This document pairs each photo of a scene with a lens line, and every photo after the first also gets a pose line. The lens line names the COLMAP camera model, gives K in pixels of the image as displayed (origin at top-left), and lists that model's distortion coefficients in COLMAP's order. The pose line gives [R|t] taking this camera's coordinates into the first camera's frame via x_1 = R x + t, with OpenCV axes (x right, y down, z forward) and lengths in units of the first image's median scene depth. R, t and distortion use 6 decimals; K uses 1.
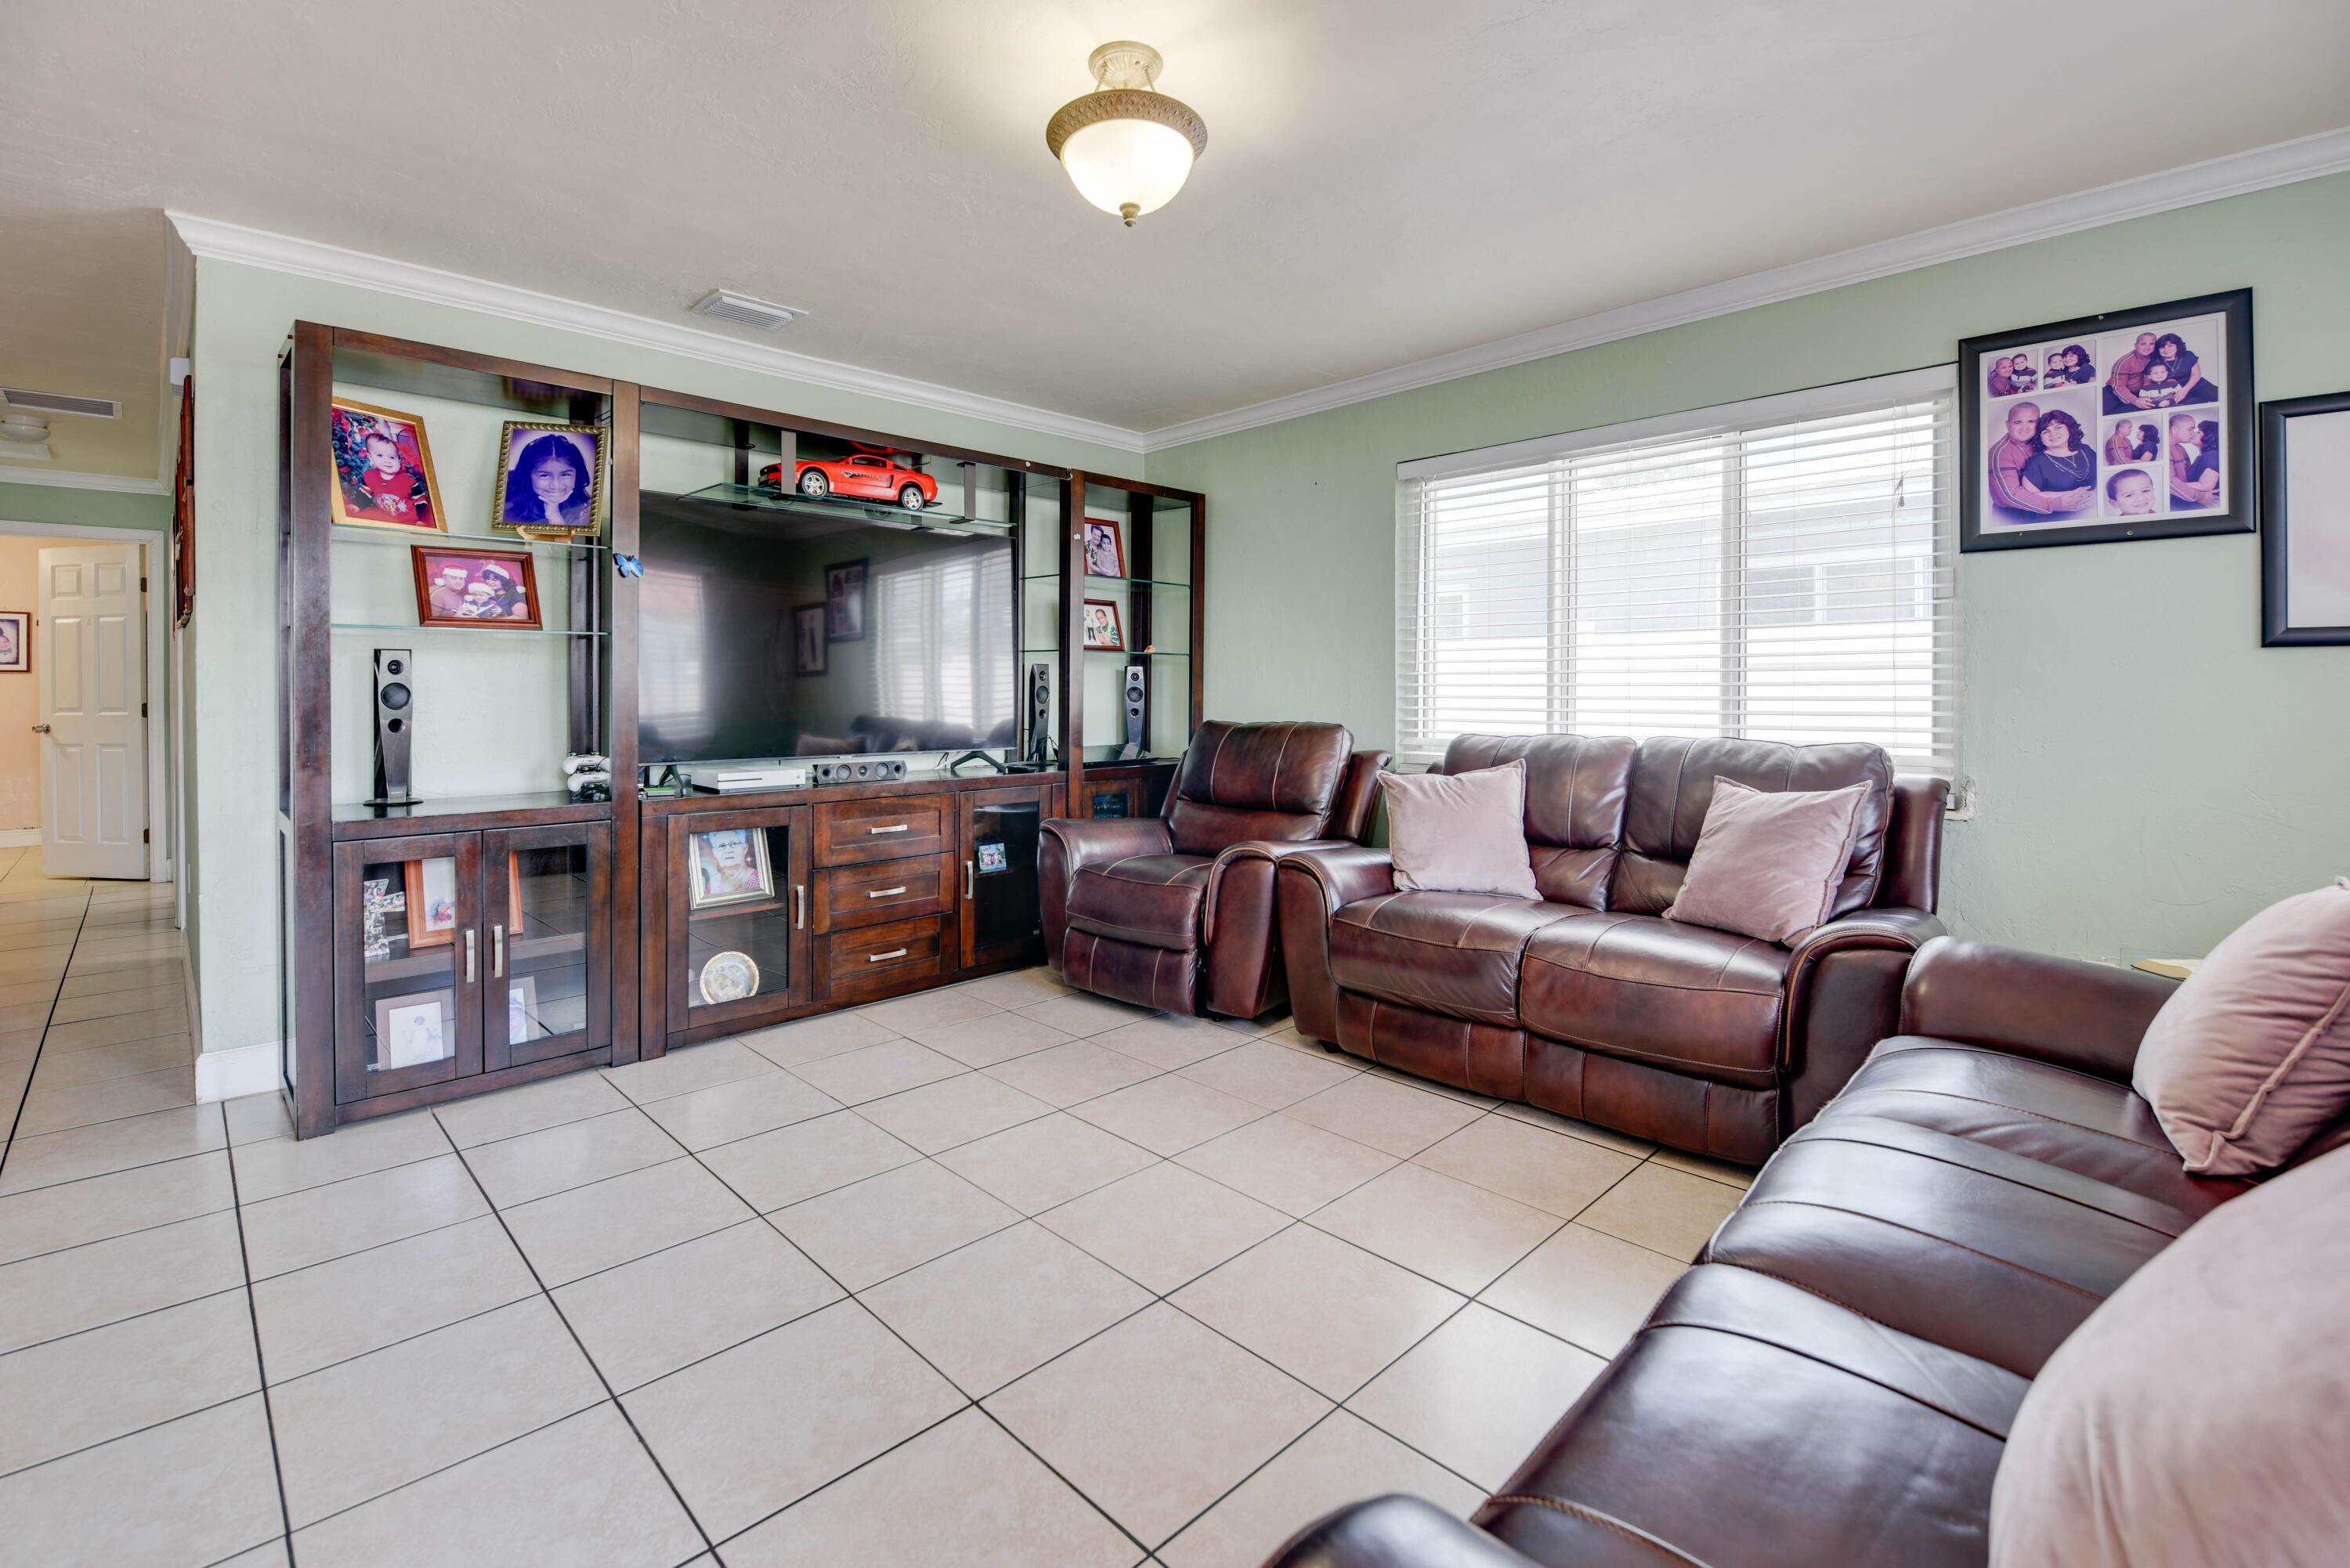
lens RADIAL K [[1032.6, 0, 1101.8], [0, 1032.6, 694.4], [0, 0, 1]] dist [-0.016333, -0.002638]
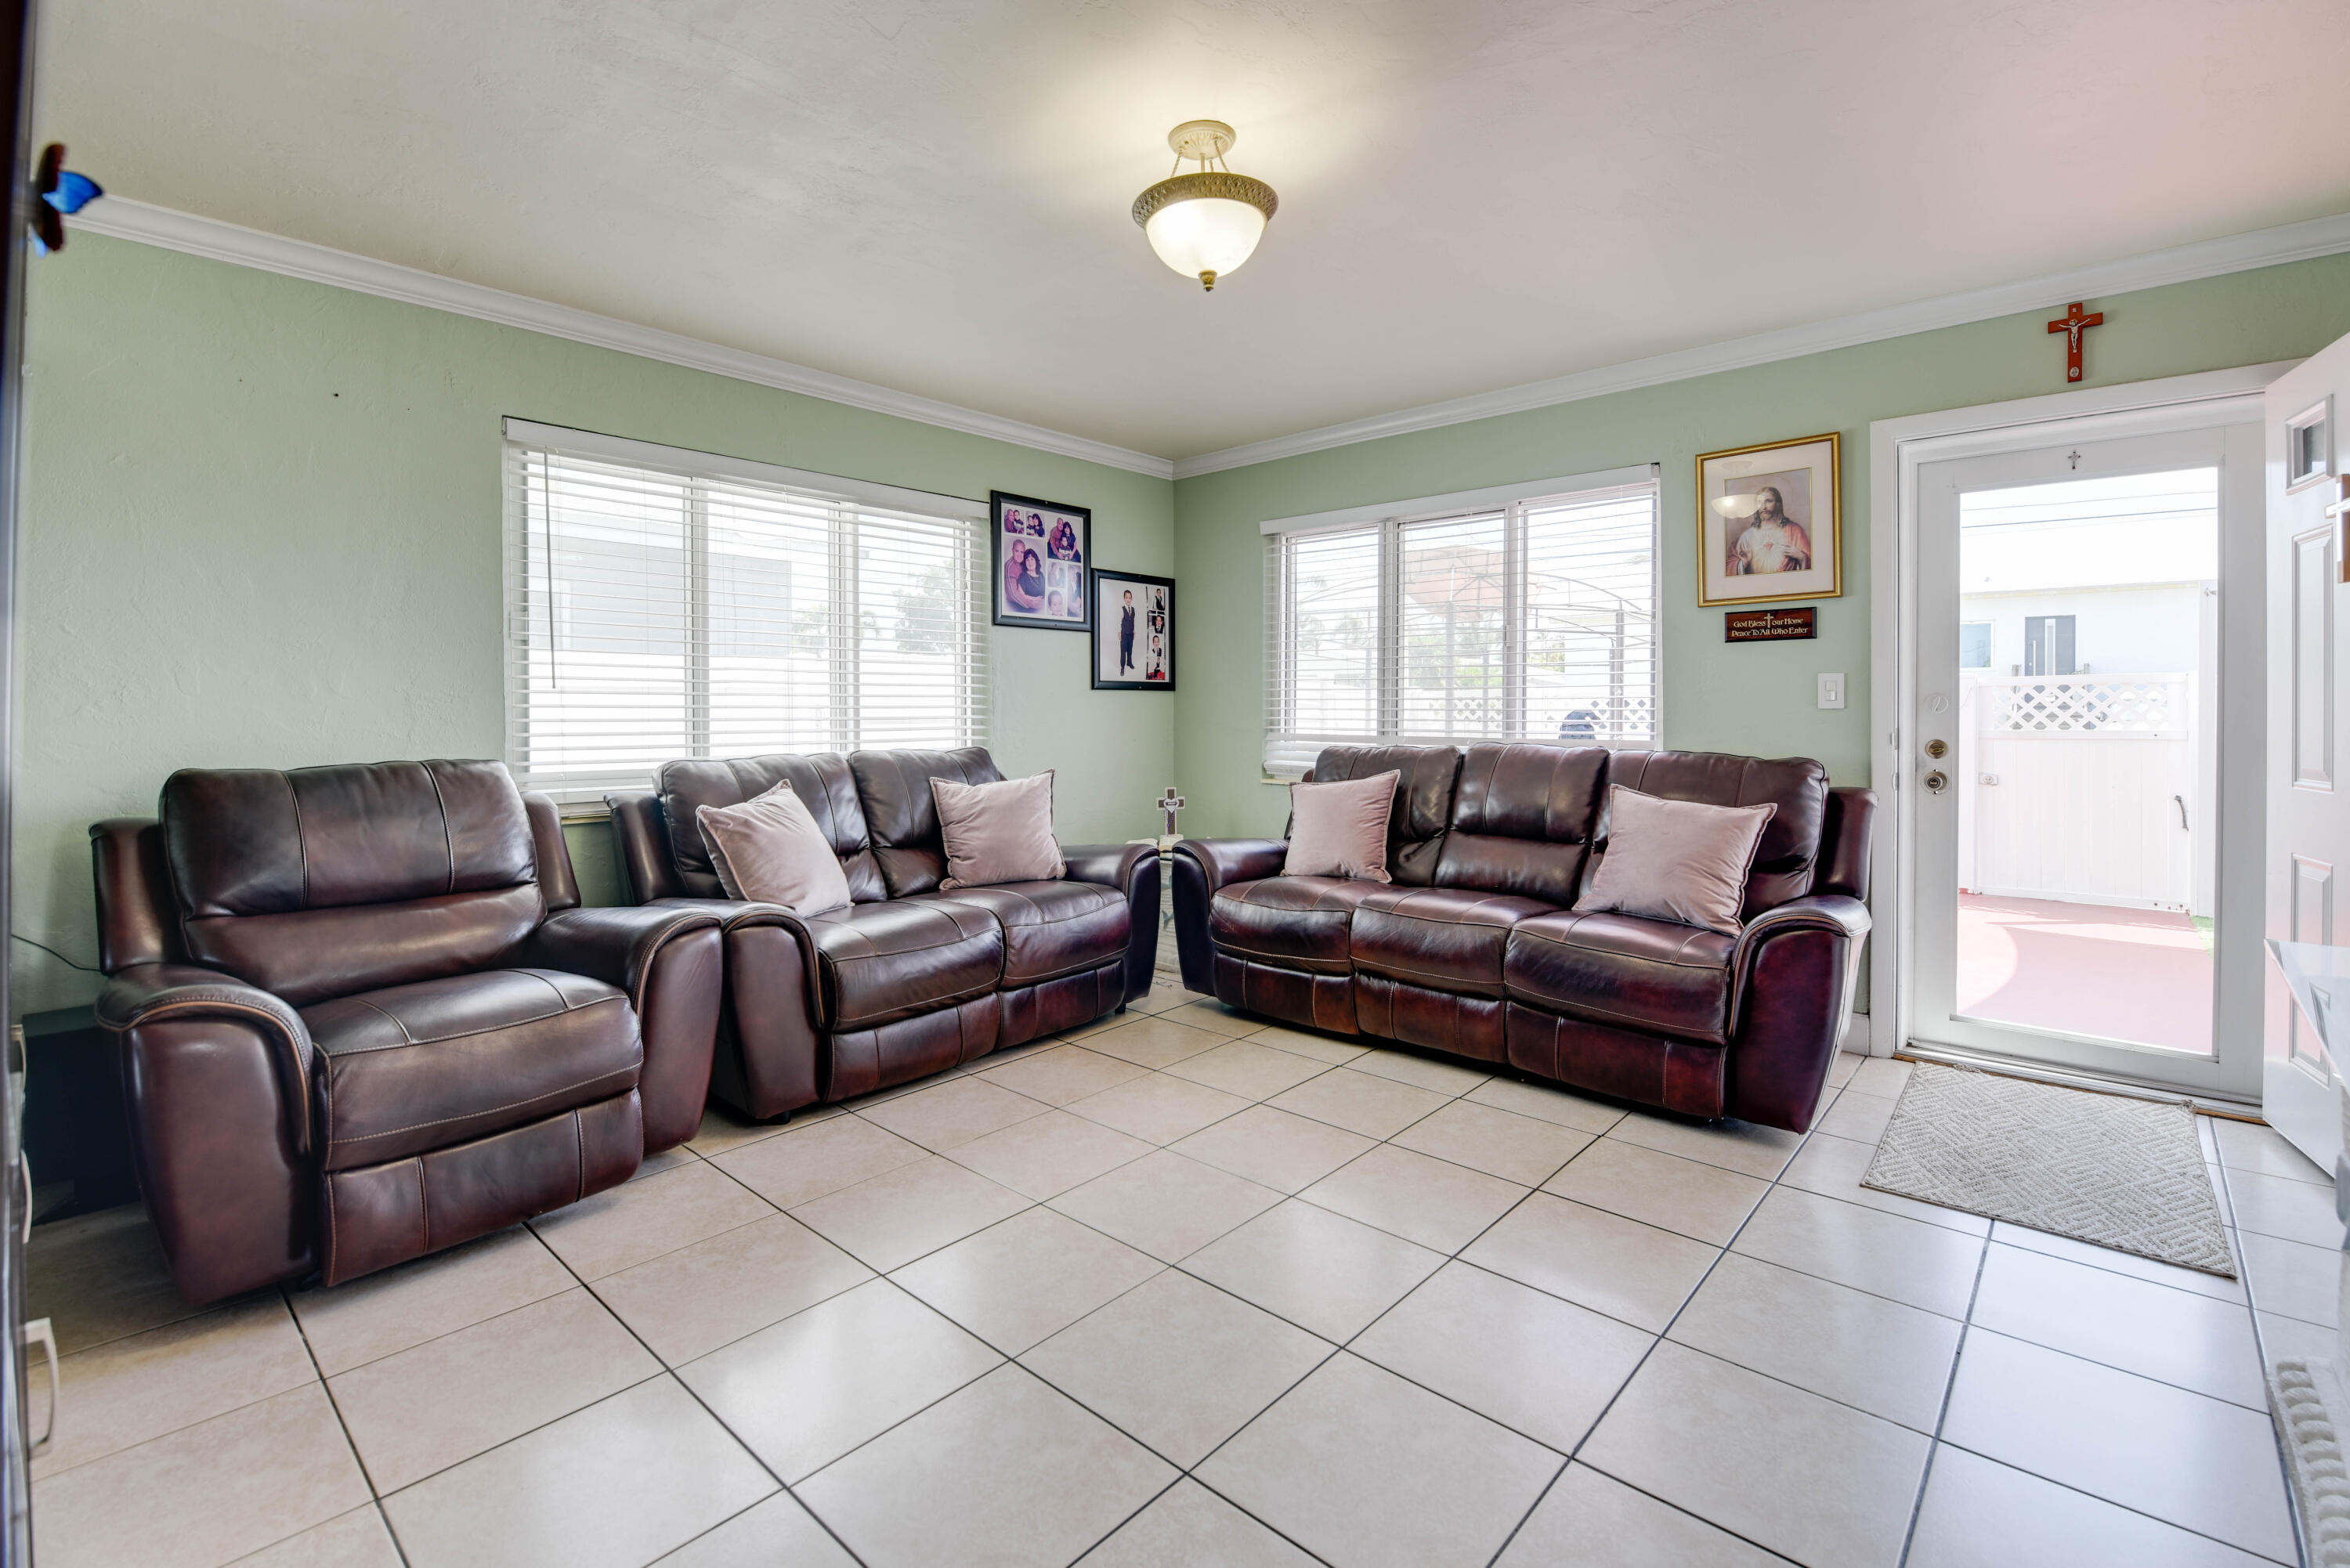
lens RADIAL K [[1032.6, 0, 1239.5], [0, 1032.6, 723.4], [0, 0, 1]] dist [-0.016333, -0.002638]
pose [[-0.132790, -0.011080, 0.991082, -0.828845], [0.007452, 0.999898, 0.012177, -0.002364], [-0.991116, 0.009003, -0.132694, 0.867950]]
